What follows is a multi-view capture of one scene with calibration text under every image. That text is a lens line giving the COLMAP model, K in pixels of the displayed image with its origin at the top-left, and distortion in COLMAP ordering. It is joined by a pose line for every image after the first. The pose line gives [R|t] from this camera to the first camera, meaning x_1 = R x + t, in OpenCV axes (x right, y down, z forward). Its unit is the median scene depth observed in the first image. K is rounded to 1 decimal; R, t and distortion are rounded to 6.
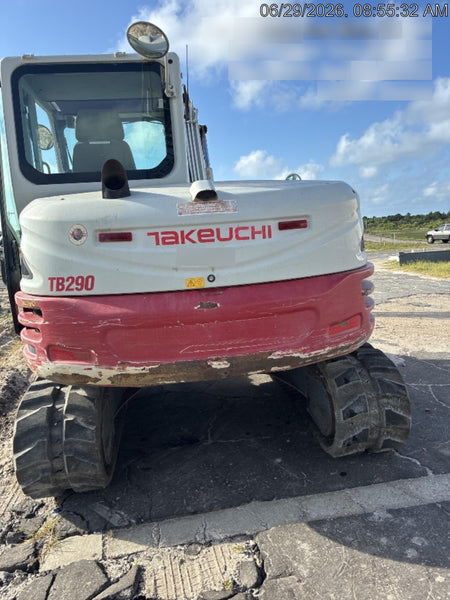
lens RADIAL K [[457.4, 0, 225.0], [0, 457.4, 300.0], [0, 0, 1]] dist [0.009946, -0.000434]
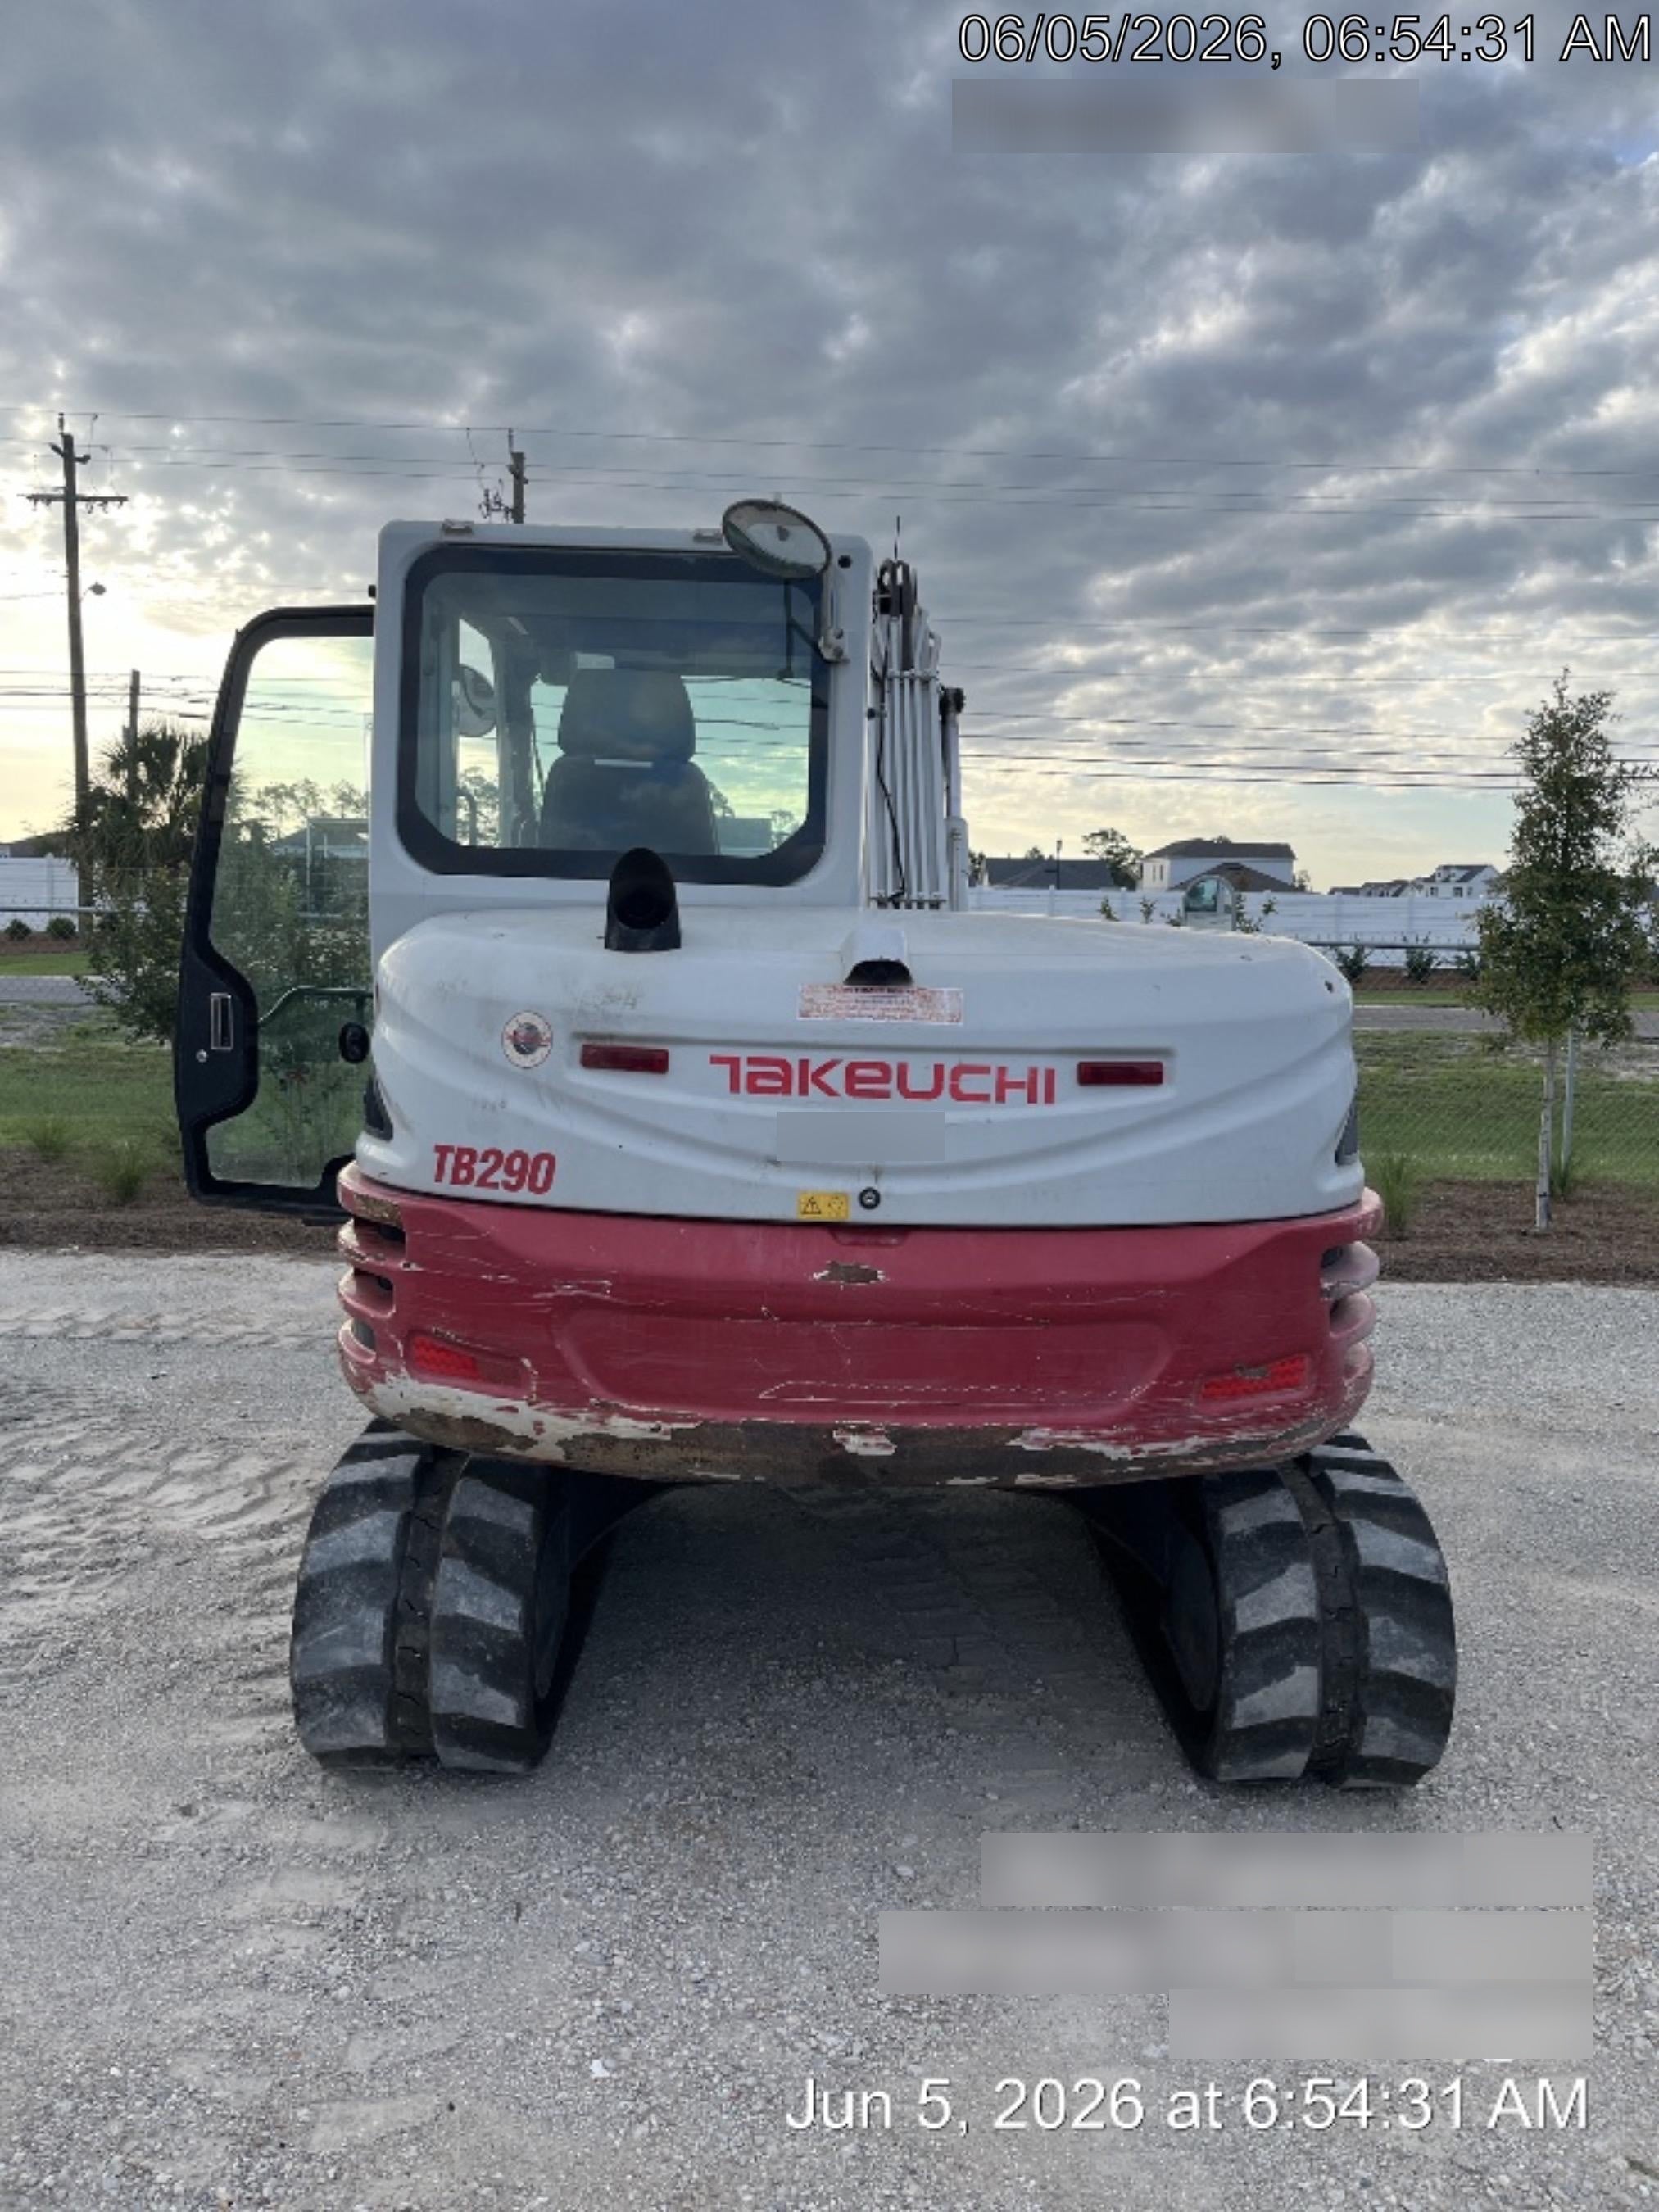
lens RADIAL K [[1715.4, 0, 829.5], [0, 1715.4, 1106.0], [0, 0, 1]] dist [0.010587, 0.001416]
pose [[0.985622, 0.107148, -0.130649, 0.104432], [-0.115367, 0.991684, -0.057032, -0.038655], [0.123452, 0.071284, 0.989787, -0.331555]]
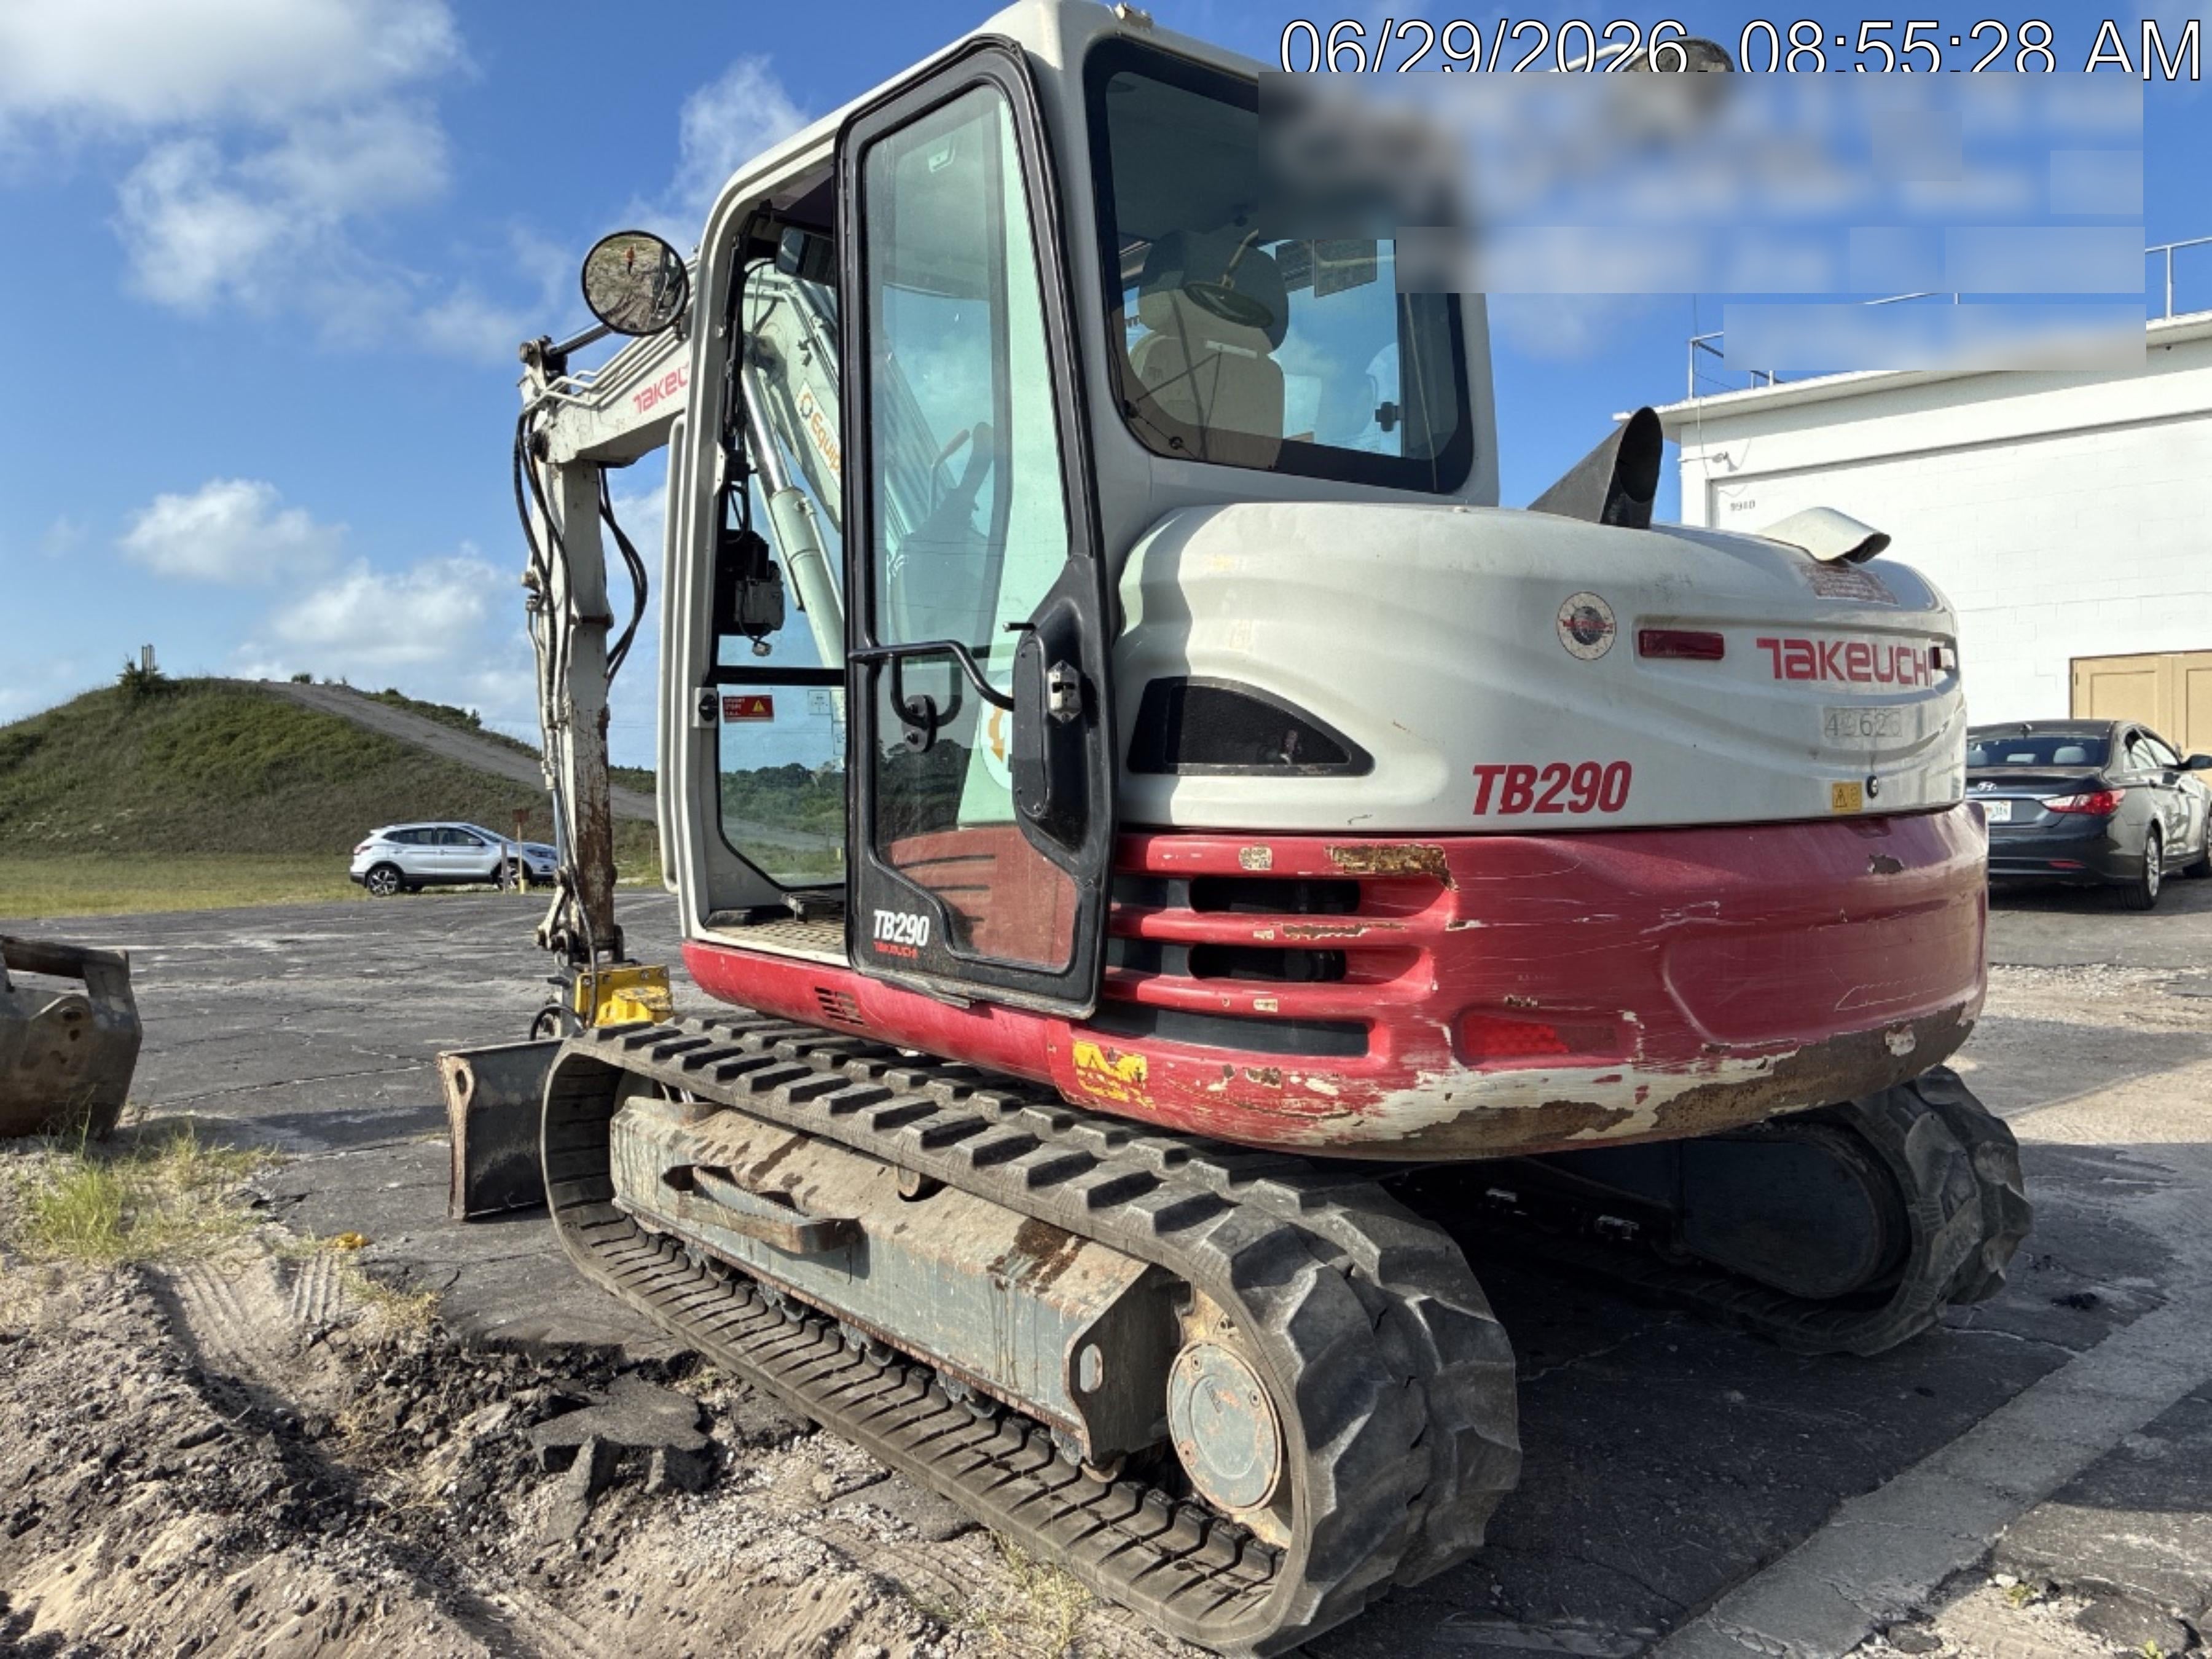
lens RADIAL K [[1715.4, 0, 1106.0], [0, 1715.4, 829.5], [0, 0, 1]] dist [0.010587, 0.001416]
pose [[0.848937, 0.028161, 0.527743, -1.171913], [0.048005, 0.990342, -0.130068, 0.121671], [-0.526310, 0.135754, 0.839386, 0.225320]]
